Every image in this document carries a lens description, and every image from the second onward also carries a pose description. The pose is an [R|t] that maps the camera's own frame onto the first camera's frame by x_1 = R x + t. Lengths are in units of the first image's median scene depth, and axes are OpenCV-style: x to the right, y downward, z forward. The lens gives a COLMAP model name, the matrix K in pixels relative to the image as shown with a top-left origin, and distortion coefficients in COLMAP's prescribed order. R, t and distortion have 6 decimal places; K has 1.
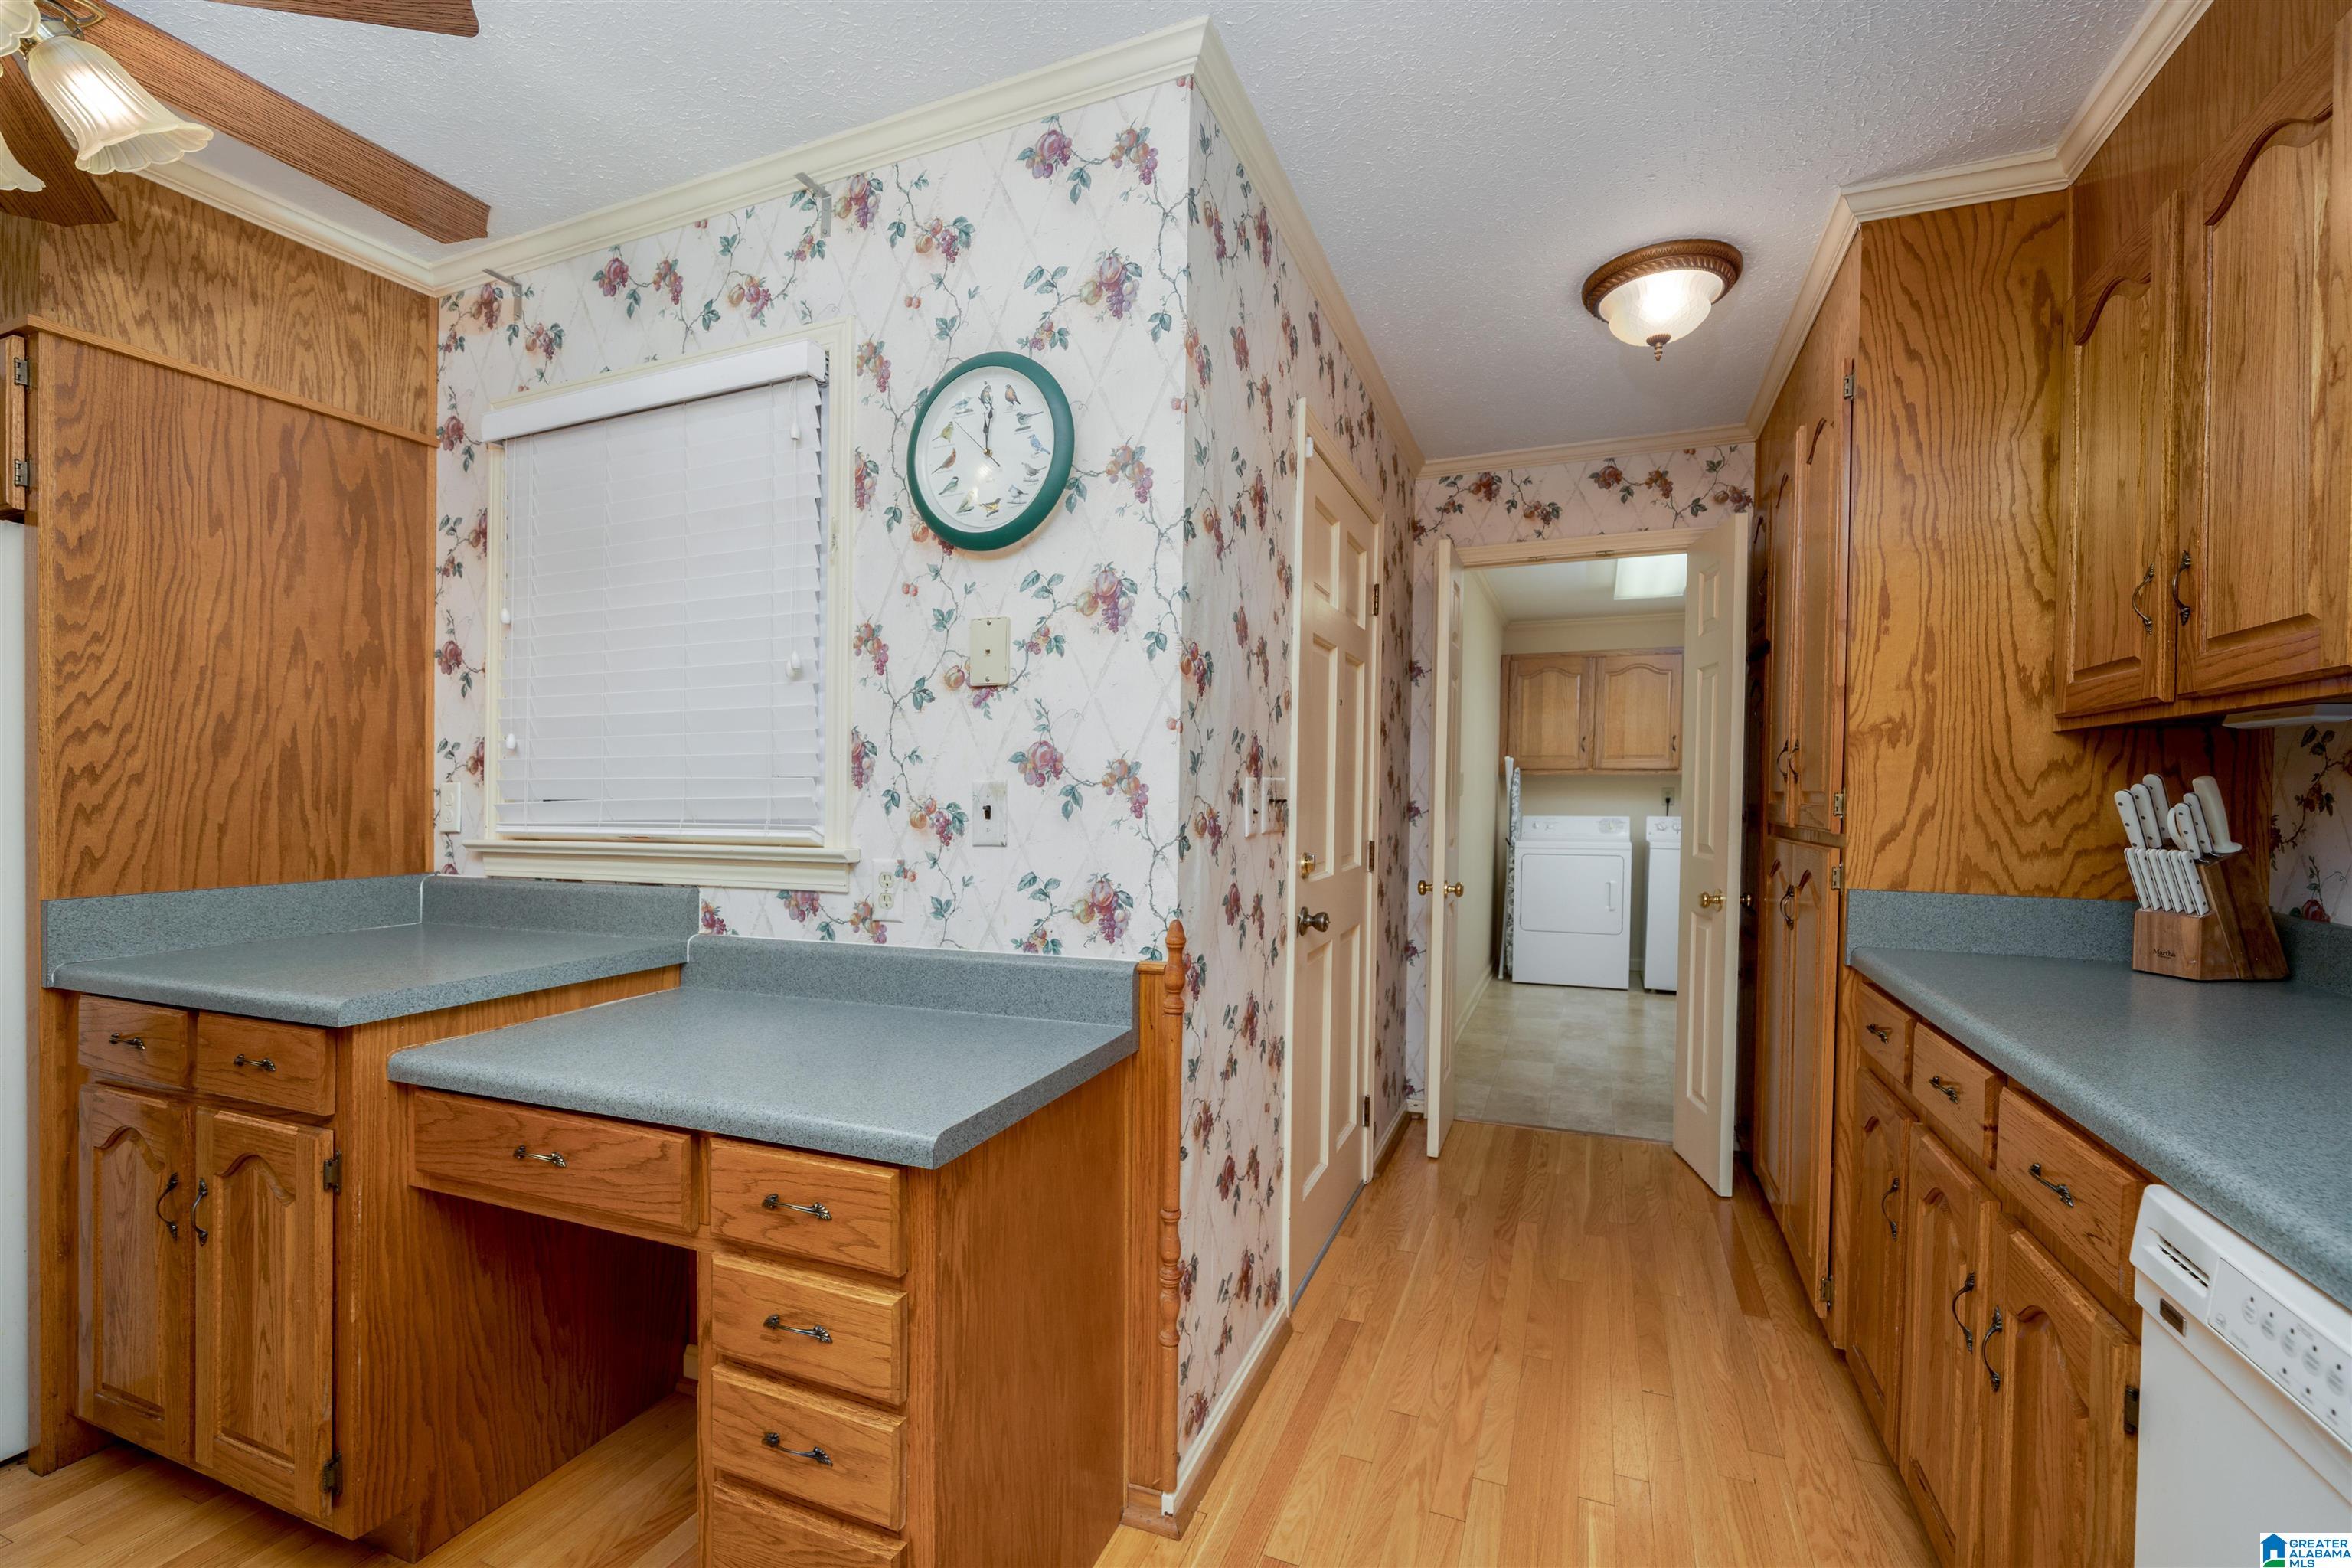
lens RADIAL K [[1007.9, 0, 1171.1], [0, 1007.9, 805.0], [0, 0, 1]] dist [0.001868, -0.000863]
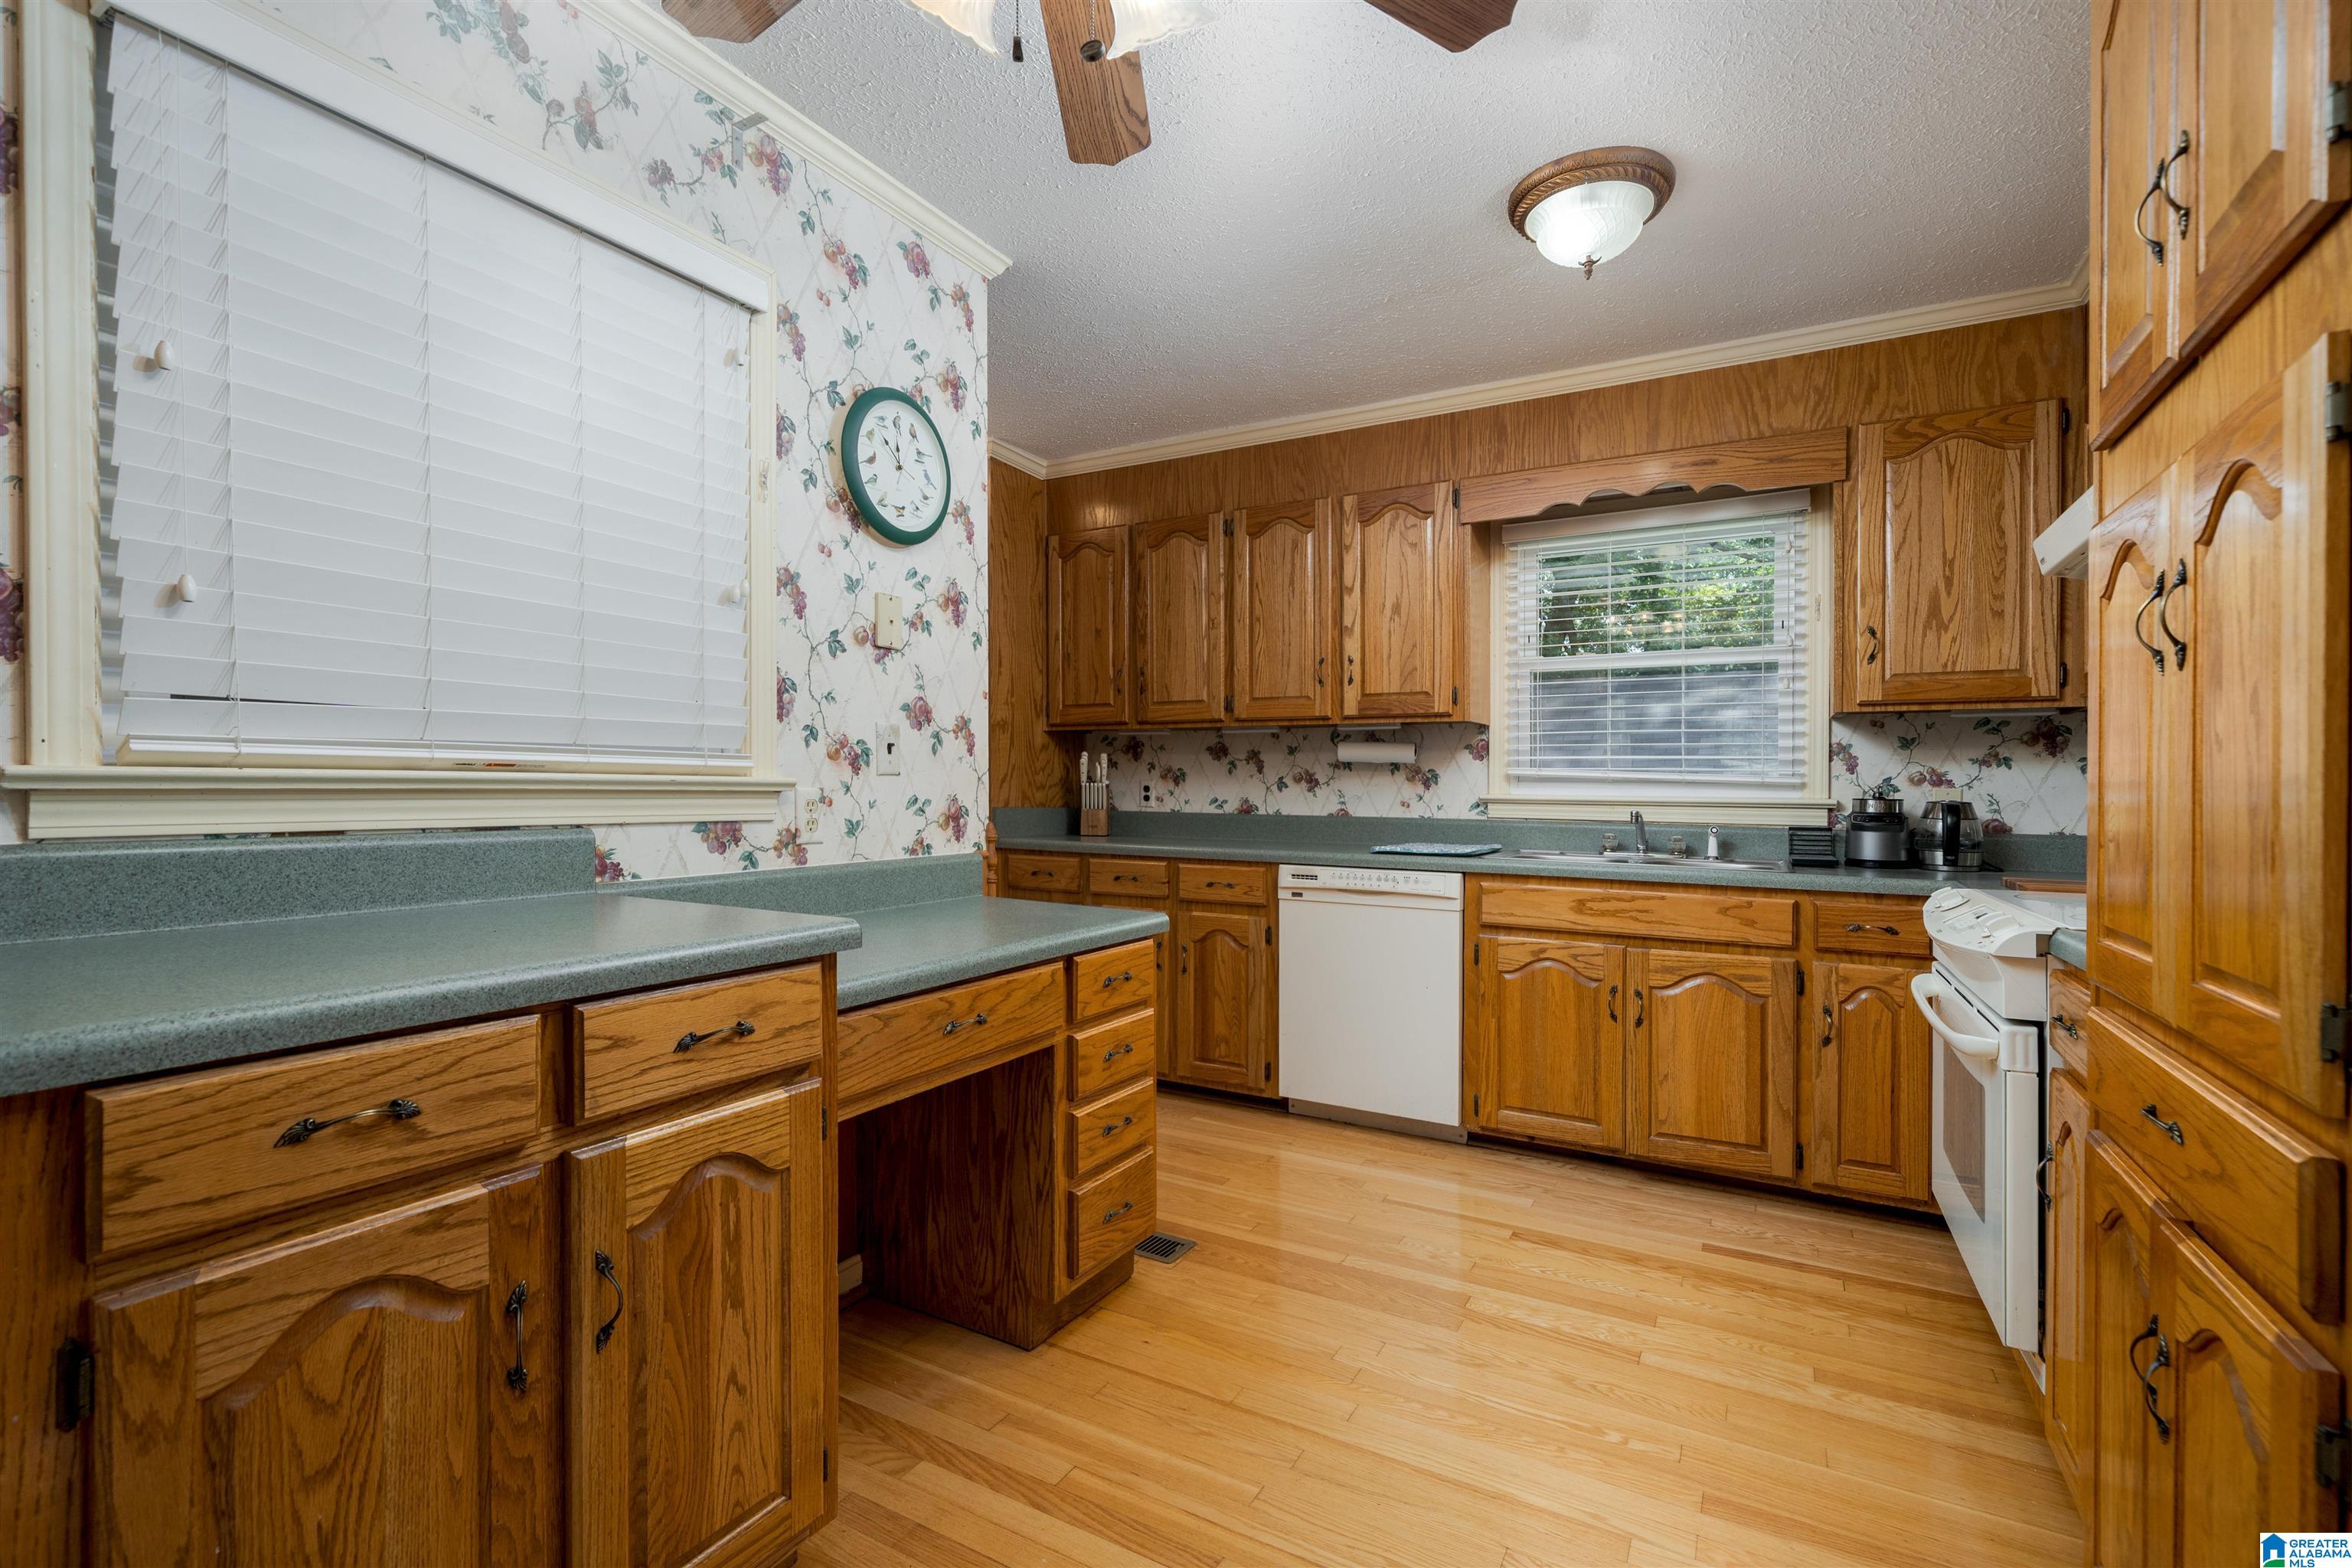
lens RADIAL K [[1055.7, 0, 1170.1], [0, 1055.7, 795.2], [0, 0, 1]] dist [-0.004213, -0.000003]
pose [[0.119302, -0.003297, 0.992853, -1.439075], [0.005194, 0.999983, 0.002696, 0.063563], [-0.992844, 0.004836, 0.119317, 0.488517]]
